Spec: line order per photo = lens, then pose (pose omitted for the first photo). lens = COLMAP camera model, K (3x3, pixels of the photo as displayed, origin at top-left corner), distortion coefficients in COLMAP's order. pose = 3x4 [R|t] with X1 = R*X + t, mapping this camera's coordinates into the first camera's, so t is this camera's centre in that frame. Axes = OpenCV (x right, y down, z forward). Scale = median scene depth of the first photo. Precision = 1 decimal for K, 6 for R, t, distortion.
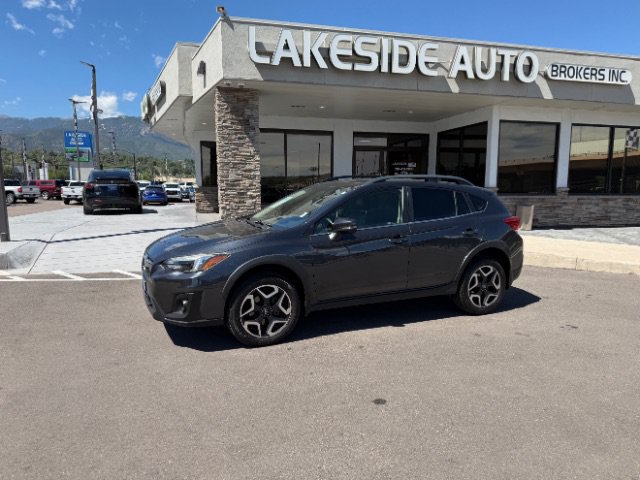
lens RADIAL K [[455.5, 0, 314.7], [0, 455.5, 245.0], [0, 0, 1]] dist [0.023634, -0.035029]
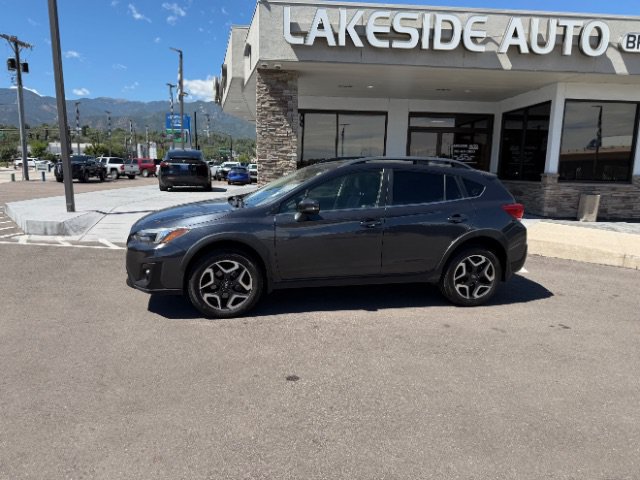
lens RADIAL K [[455.5, 0, 314.9], [0, 455.5, 244.7], [0, 0, 1]] dist [0.023634, -0.035029]
pose [[0.979763, 0.051730, -0.193359, 0.134292], [-0.044561, 0.998155, 0.041248, 0.000036], [0.195136, -0.031797, 0.980261, 0.007681]]
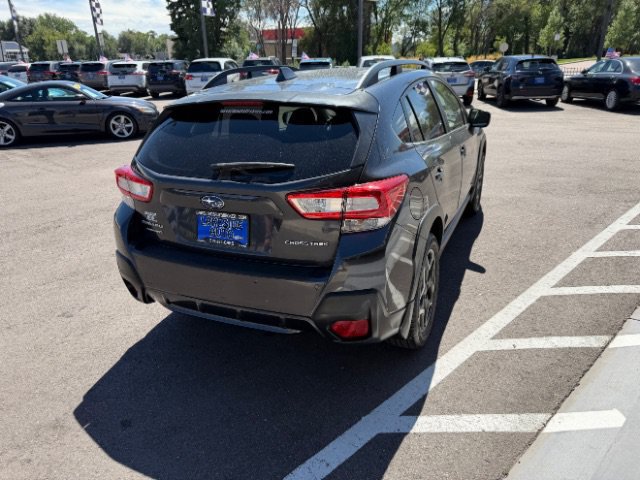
lens RADIAL K [[455.5, 0, 317.4], [0, 455.5, 237.3], [0, 0, 1]] dist [0.023634, -0.035029]
pose [[-0.763362, 0.243415, -0.598355, 0.359530], [-0.066393, 0.891816, 0.447499, -0.132202], [0.642550, 0.381331, -0.664617, 0.895154]]
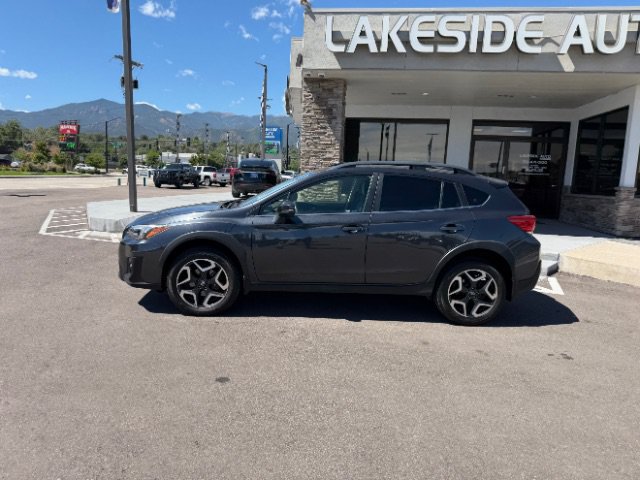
lens RADIAL K [[455.5, 0, 314.1], [0, 455.5, 239.1], [0, 0, 1]] dist [0.023634, -0.035029]
pose [[0.918327, 0.088143, -0.385884, 0.247297], [-0.087754, 0.995967, 0.018660, -0.000465], [0.385972, 0.016727, 0.922359, 0.052839]]
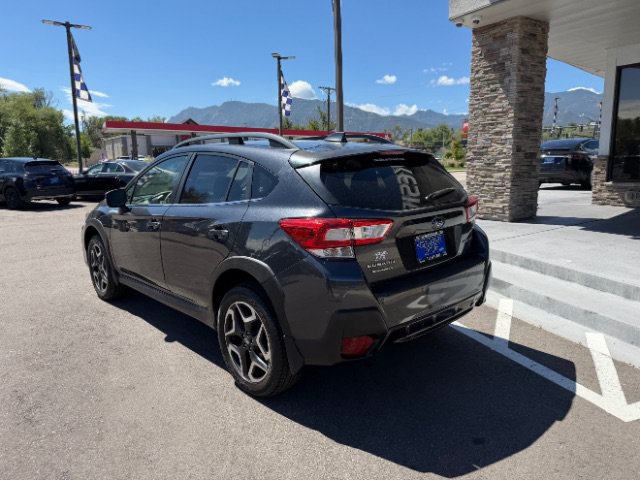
lens RADIAL K [[455.5, 0, 313.2], [0, 455.5, 230.5], [0, 0, 1]] dist [0.023634, -0.035029]
pose [[0.288335, 0.133991, -0.948108, 0.512004], [-0.107868, 0.988403, 0.106881, -0.057657], [0.951434, 0.071453, 0.299445, 0.533313]]
